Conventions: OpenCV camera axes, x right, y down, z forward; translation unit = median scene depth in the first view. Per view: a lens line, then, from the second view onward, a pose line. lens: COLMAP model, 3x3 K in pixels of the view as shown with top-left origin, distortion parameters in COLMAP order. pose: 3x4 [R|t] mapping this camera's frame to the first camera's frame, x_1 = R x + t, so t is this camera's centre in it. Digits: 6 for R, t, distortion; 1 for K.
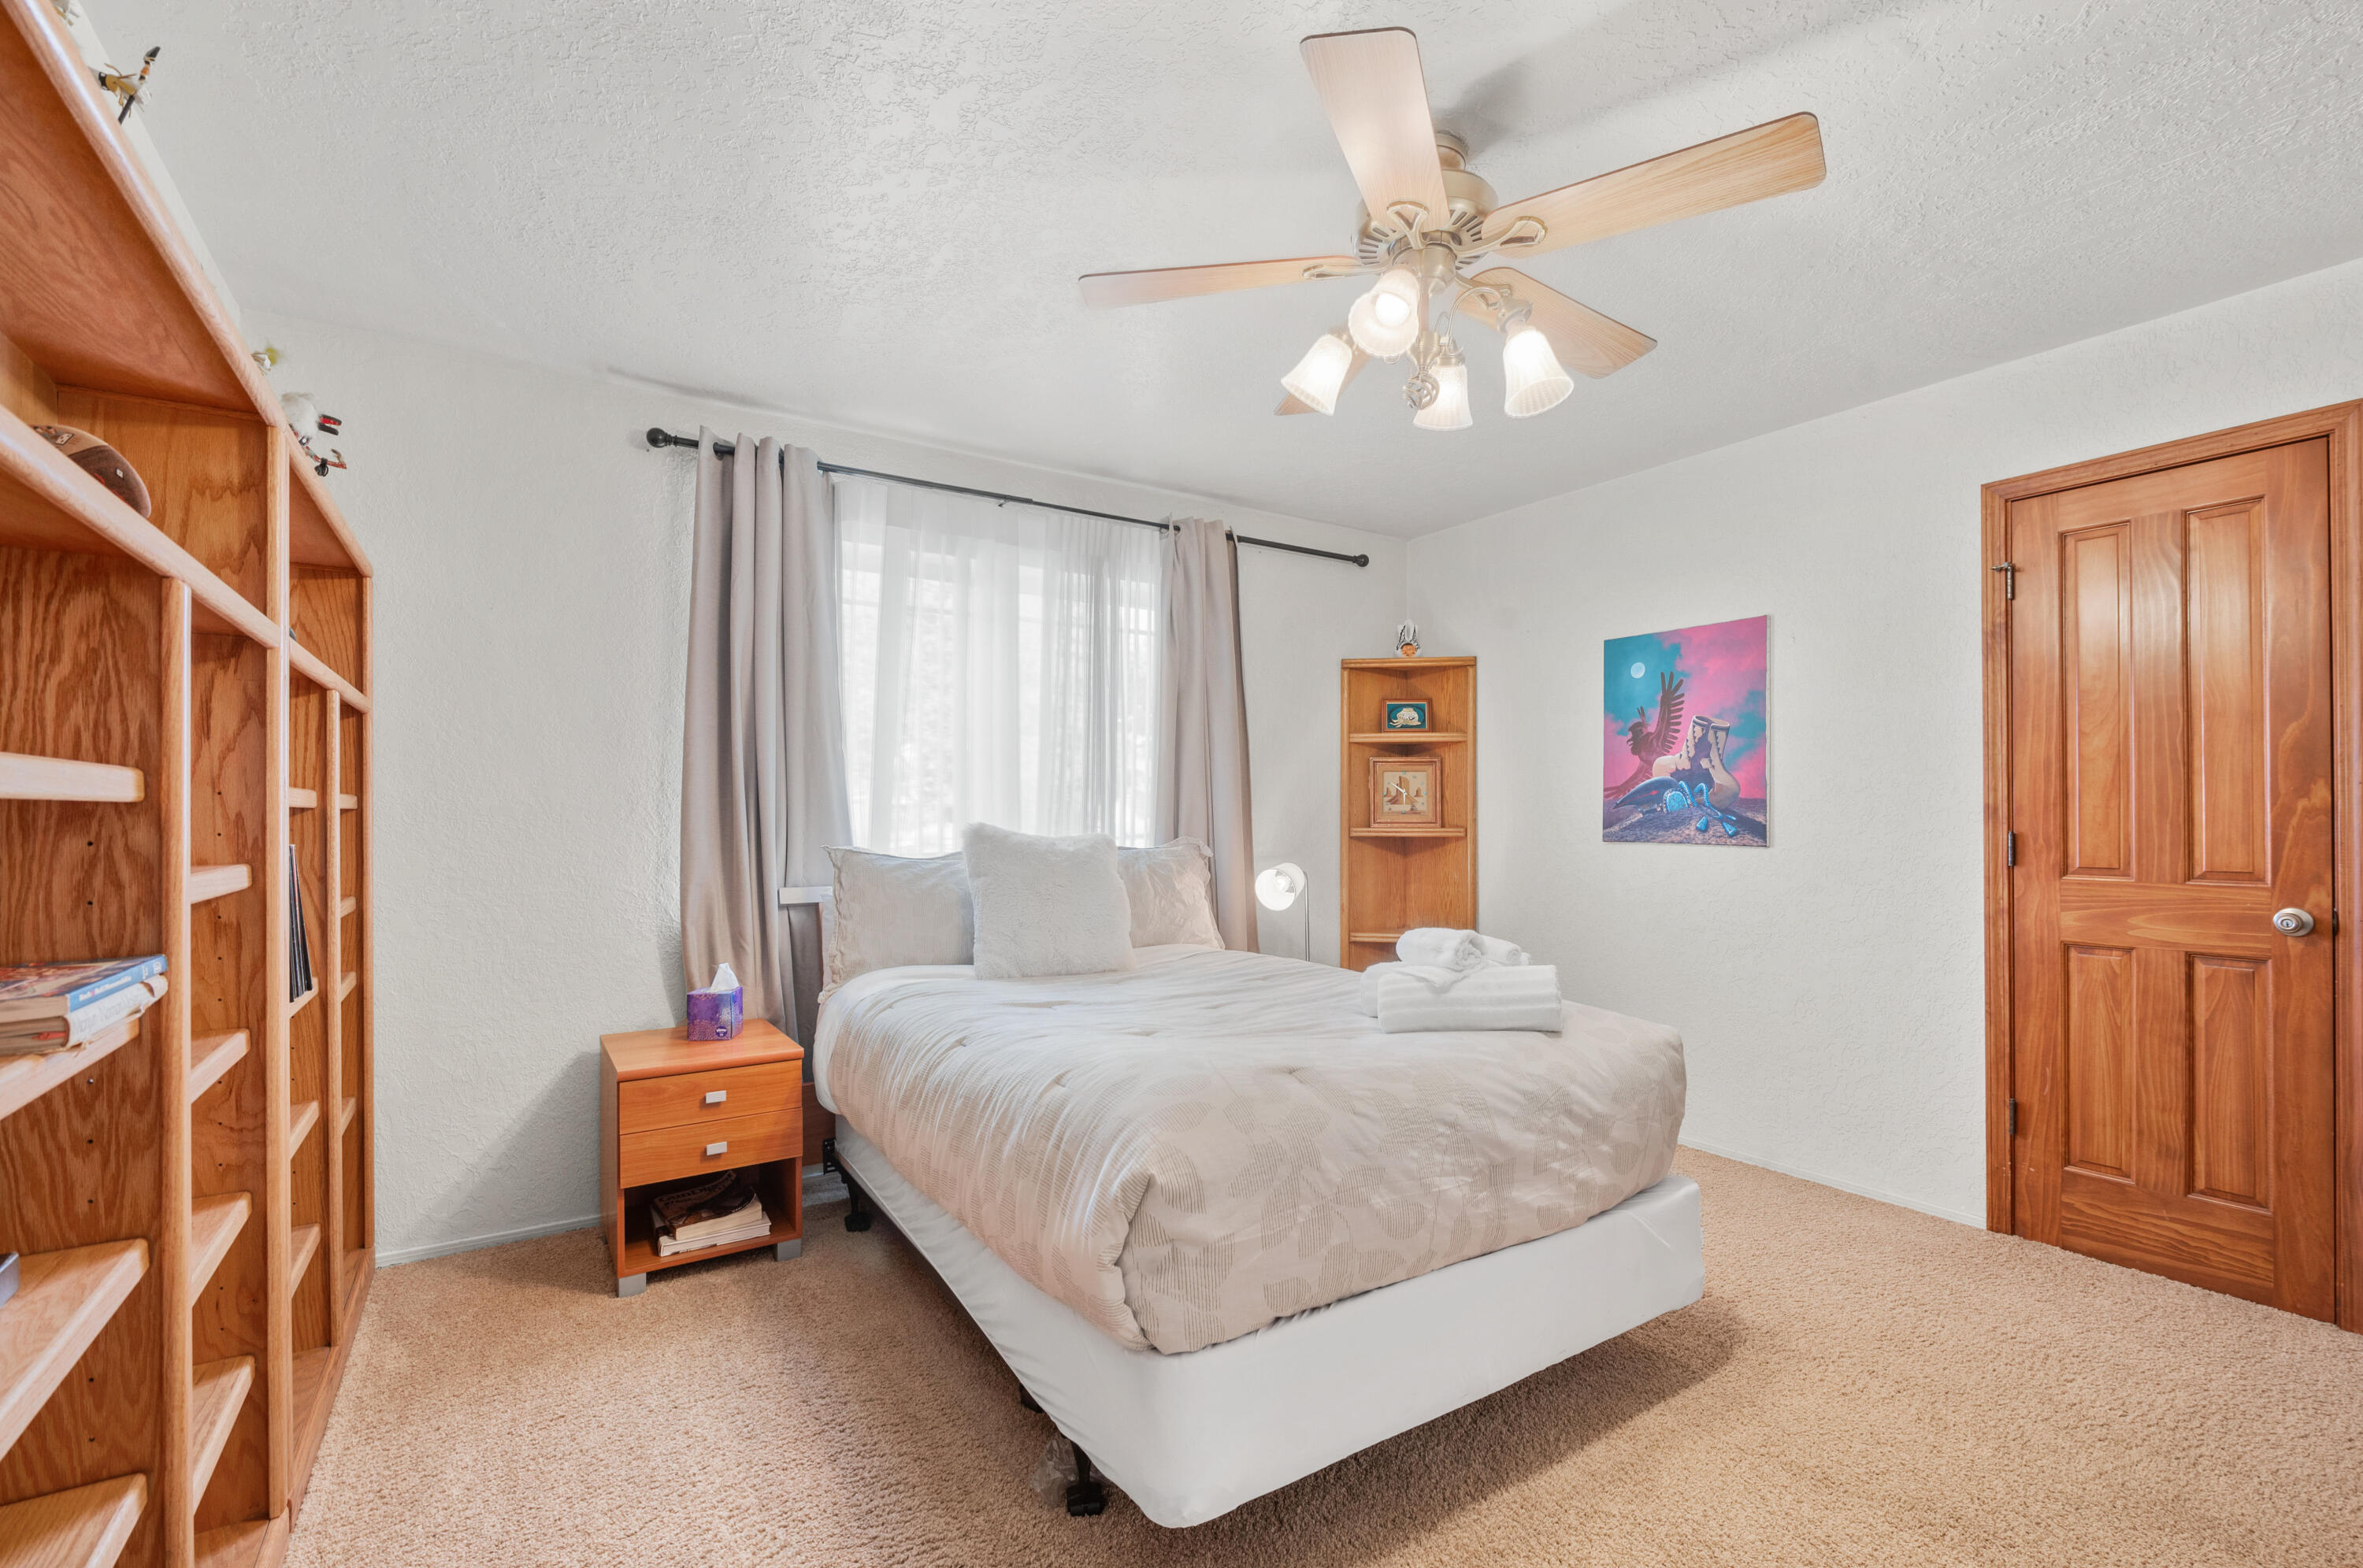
lens RADIAL K [[1059.2, 0, 1187.3], [0, 1059.2, 806.5], [0, 0, 1]] dist [-0.005704, -0.000769]
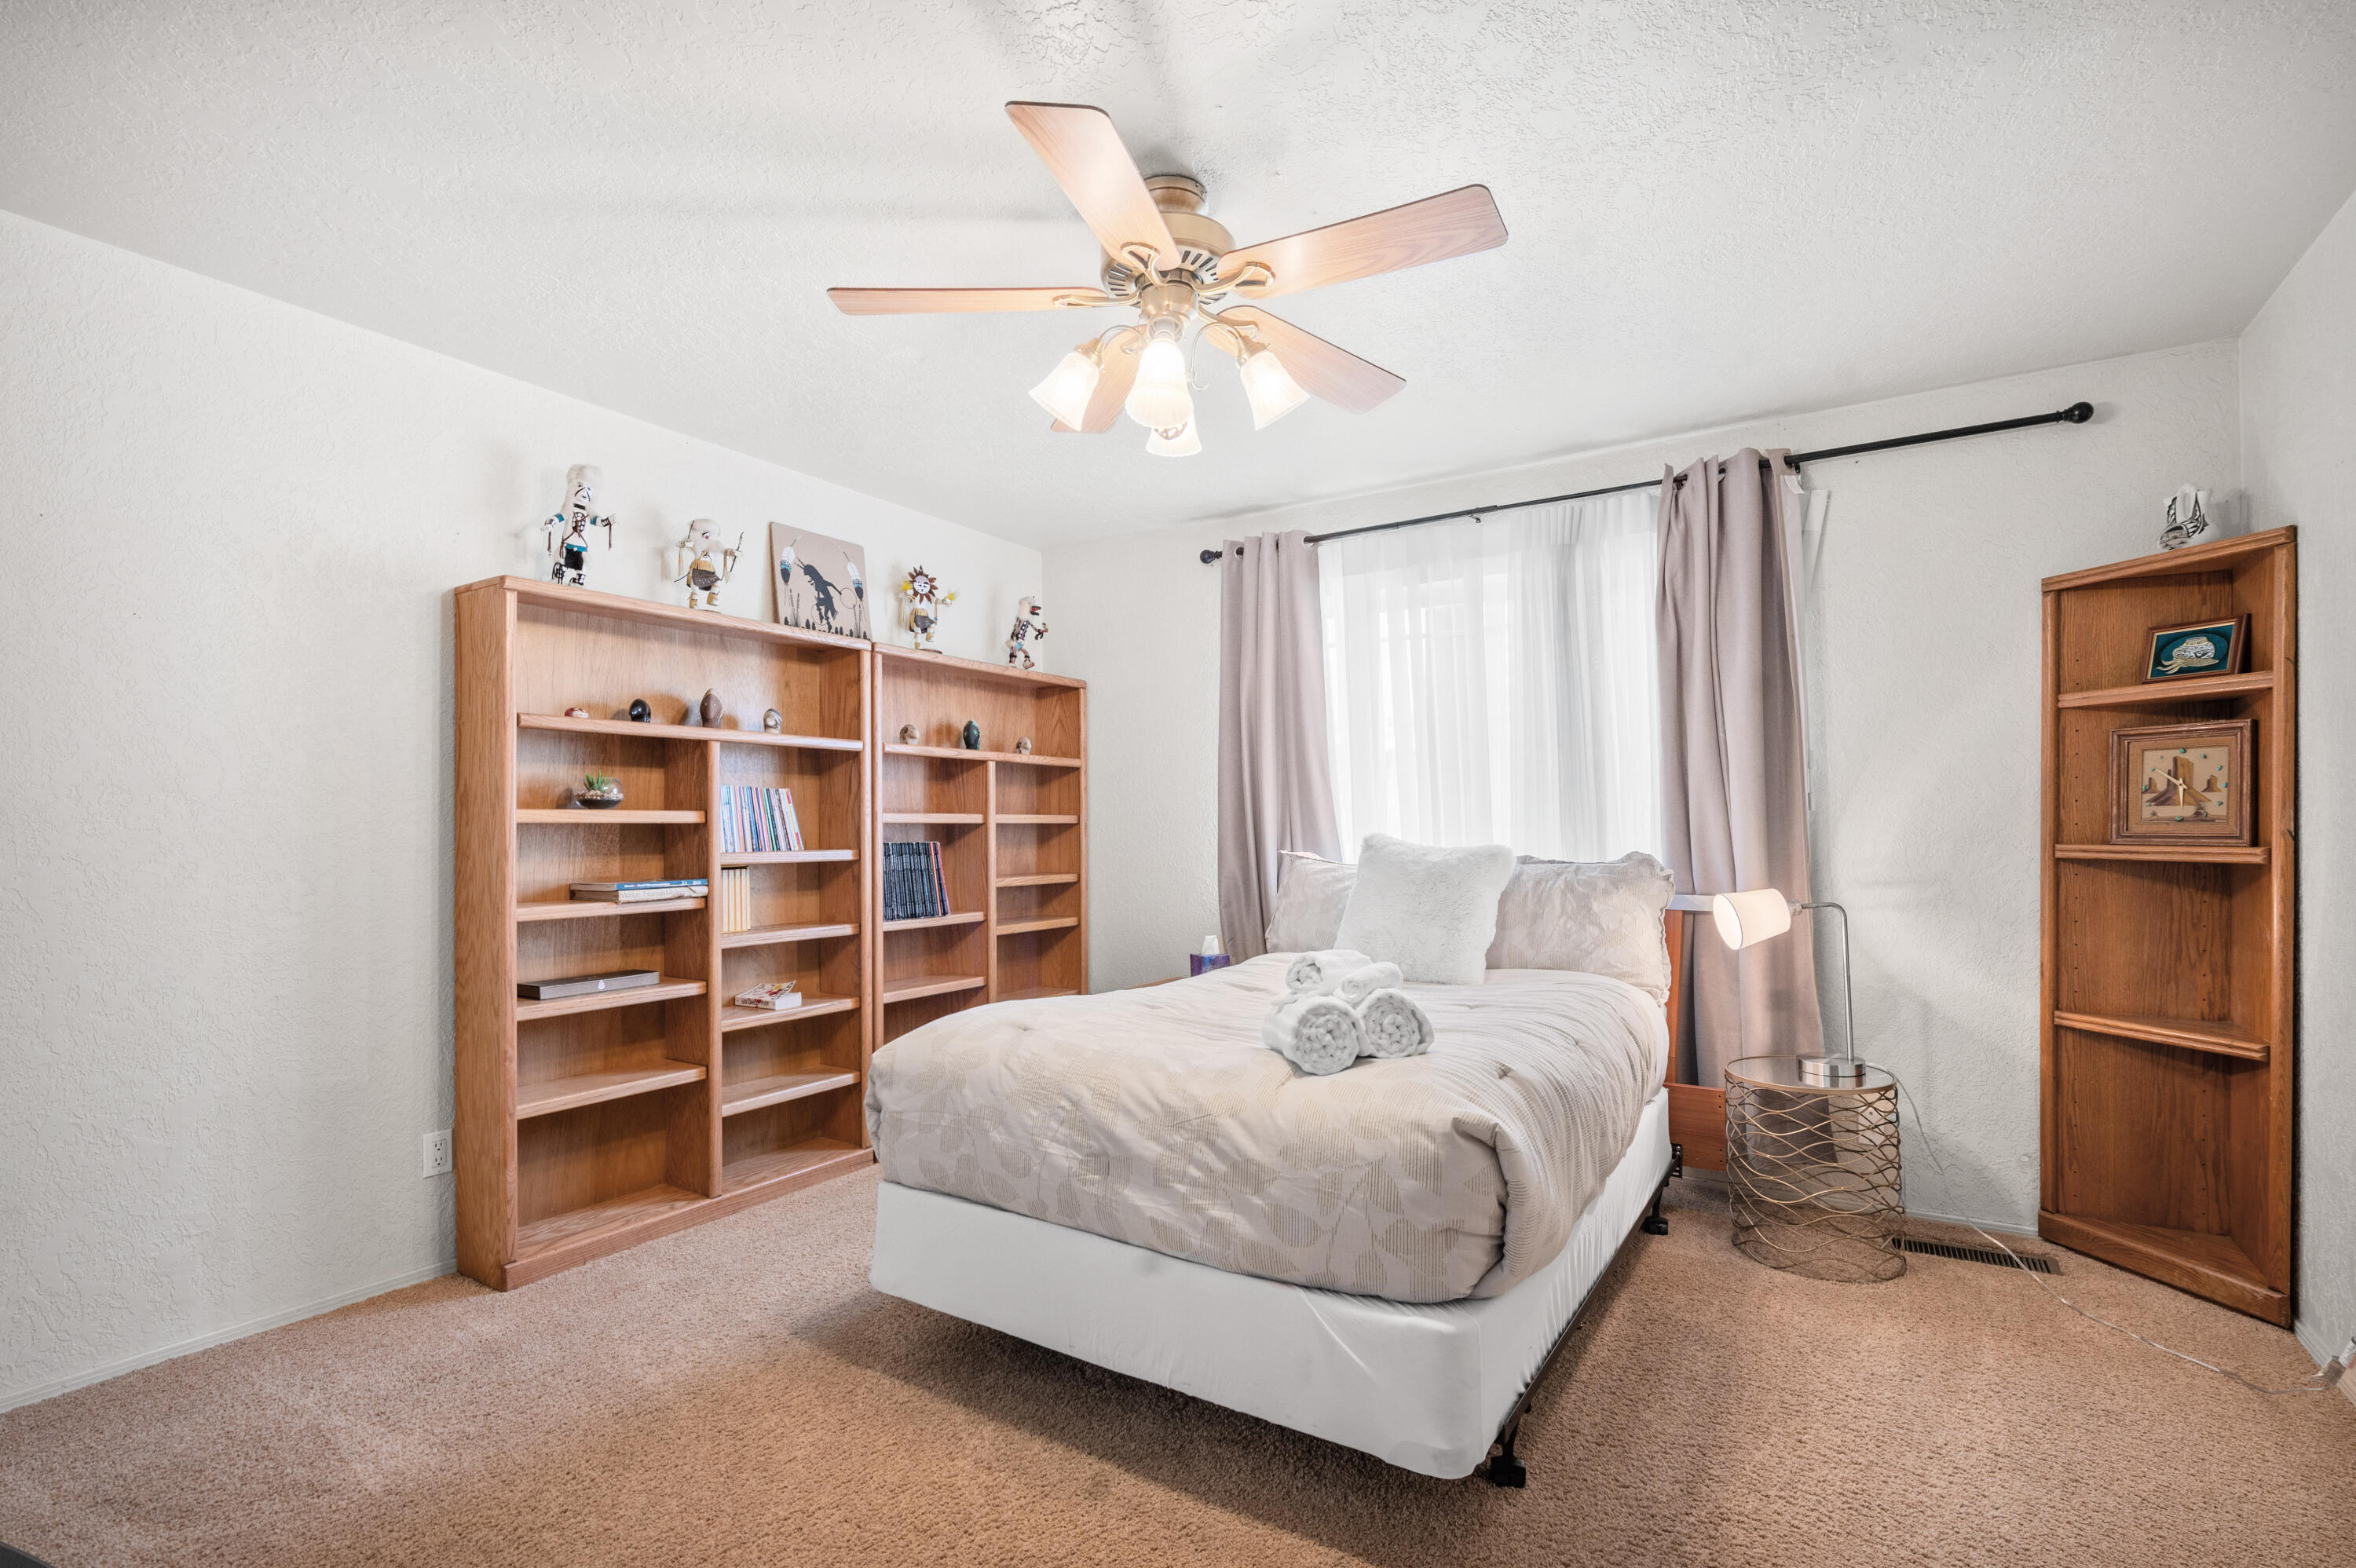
lens RADIAL K [[1063.3, 0, 1122.0], [0, 1063.3, 820.0], [0, 0, 1]] dist [-0.003569, -0.002653]
pose [[0.384212, -0.007588, -0.923214, 0.698862], [0.010057, 0.999941, -0.004033, 0.003383], [0.923190, -0.007735, 0.384266, 0.329477]]
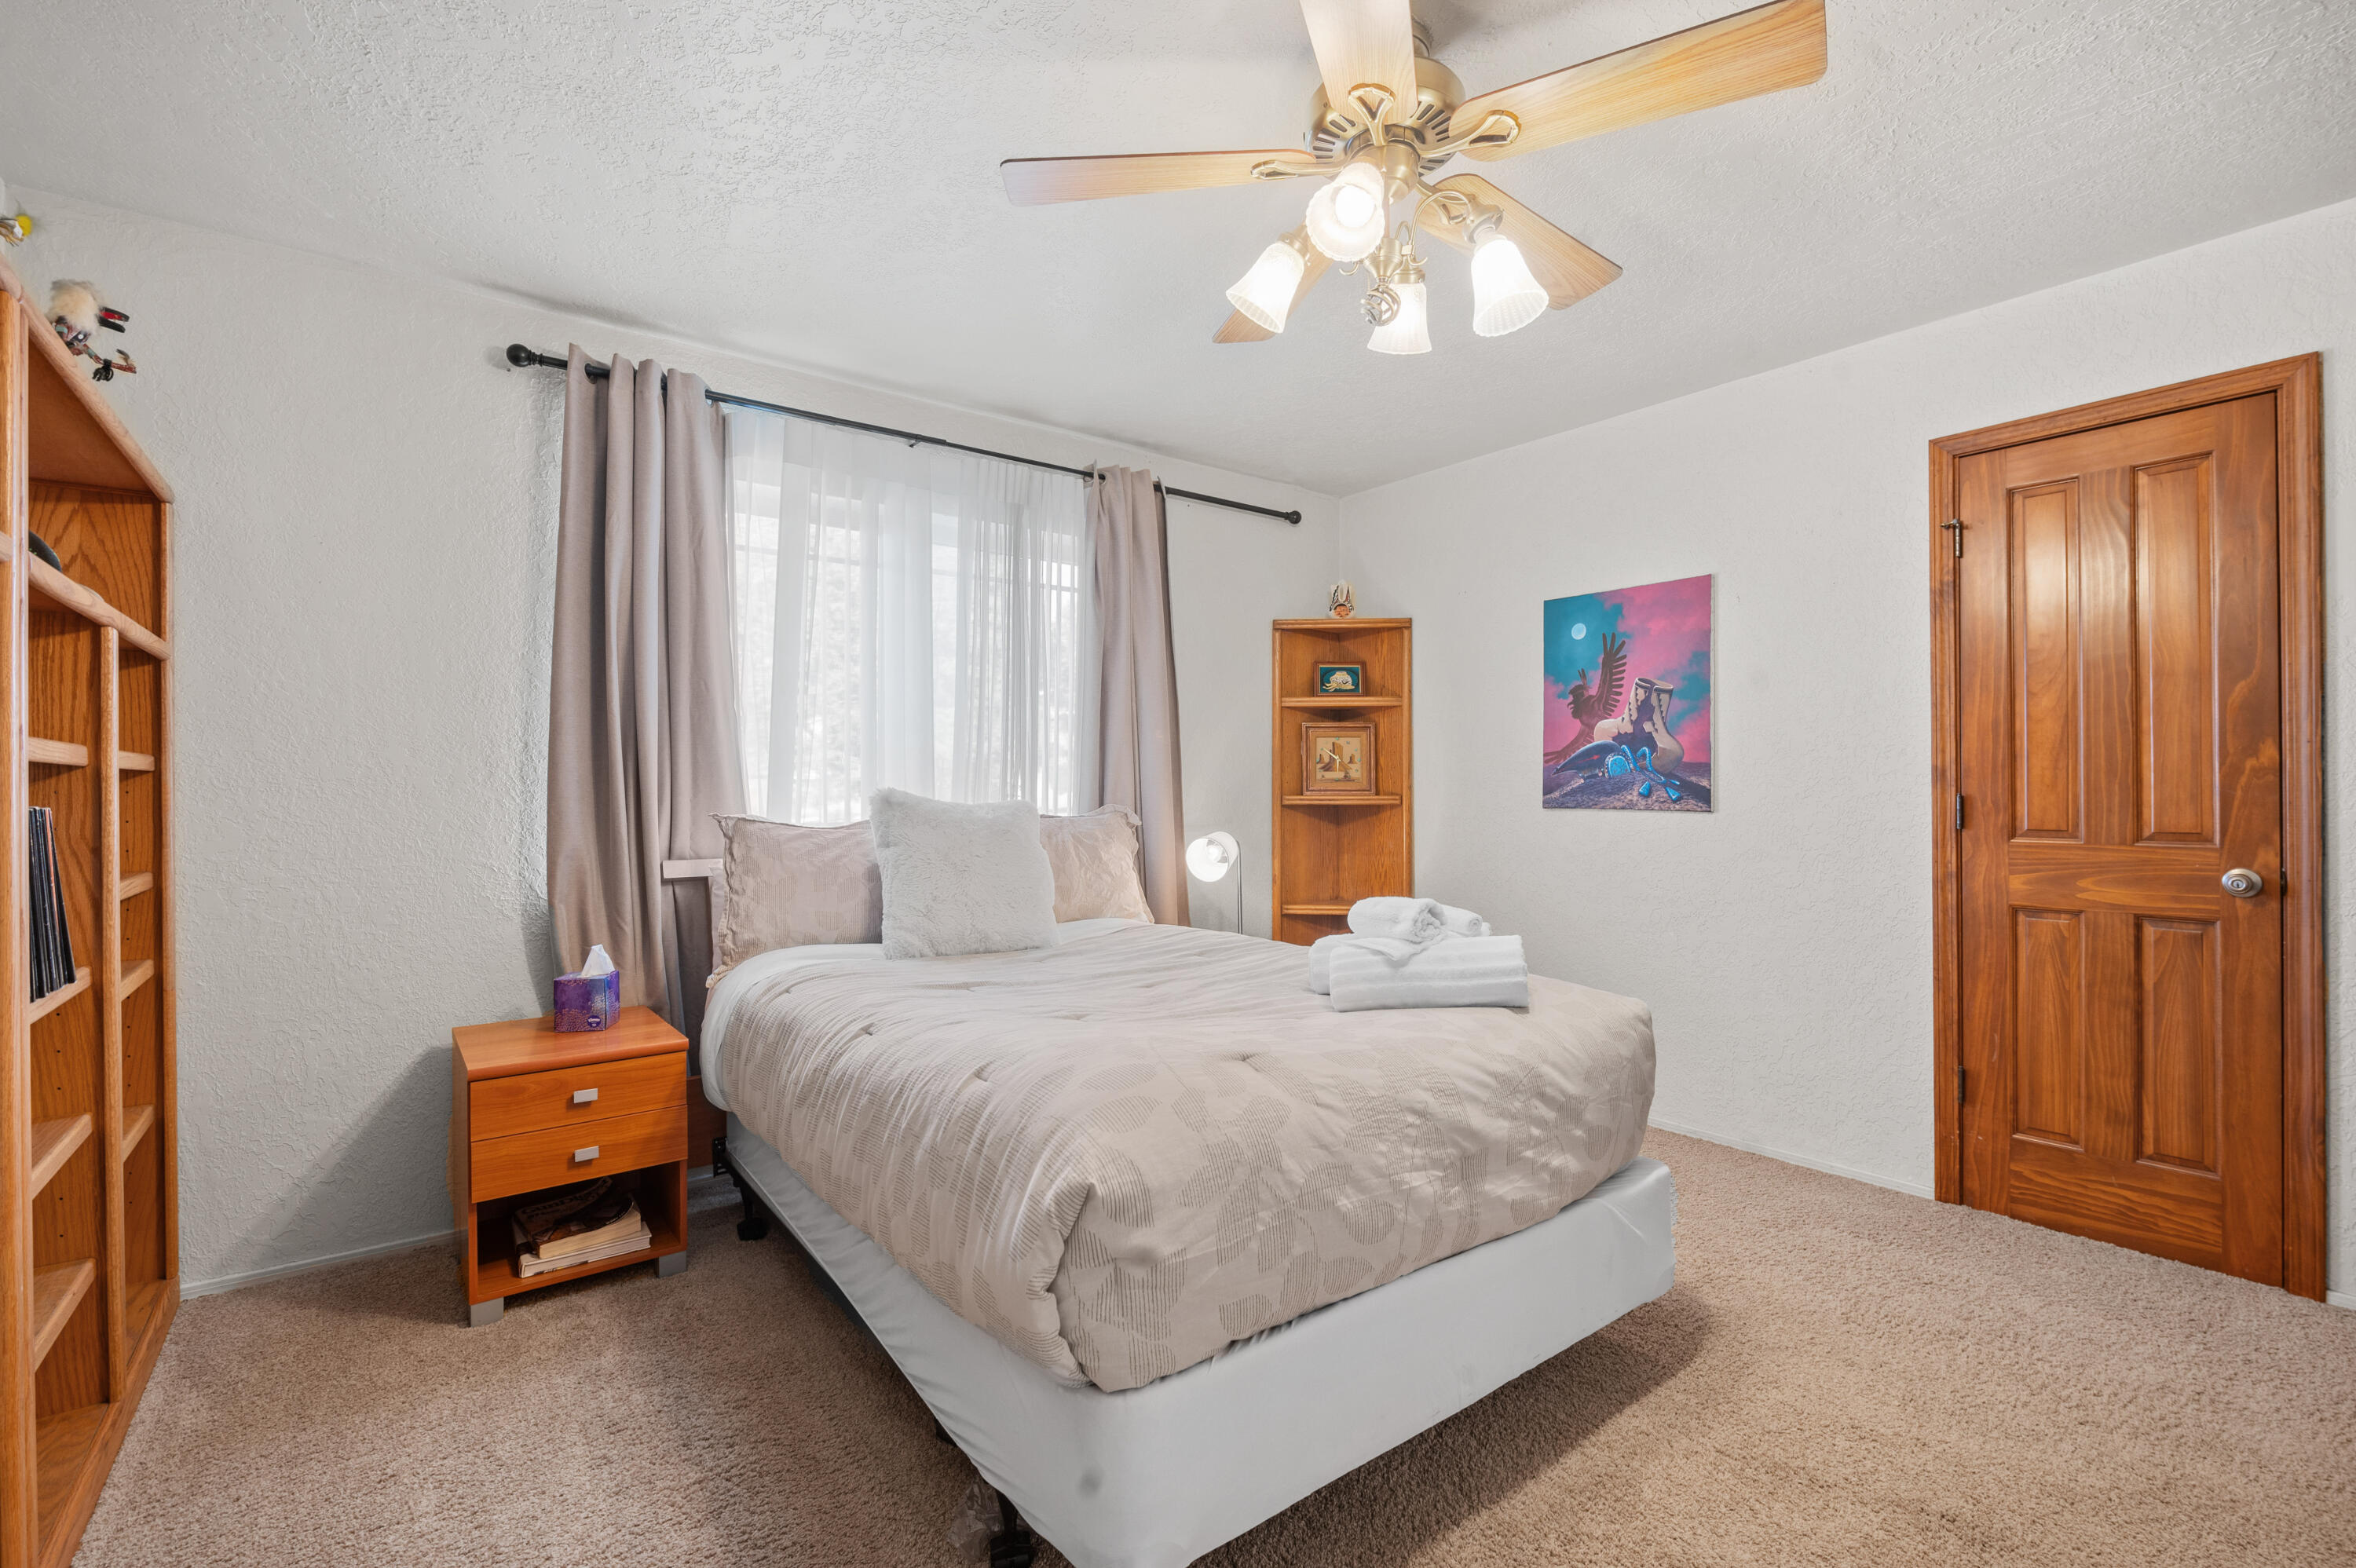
lens RADIAL K [[1063.3, 0, 1185.4], [0, 1063.3, 784.3], [0, 0, 1]] dist [-0.003569, -0.002653]
pose [[0.997053, -0.001272, 0.076702, -0.010275], [0.001074, 0.999996, 0.002622, 0.009617], [-0.076705, -0.002532, 0.997051, 0.061215]]
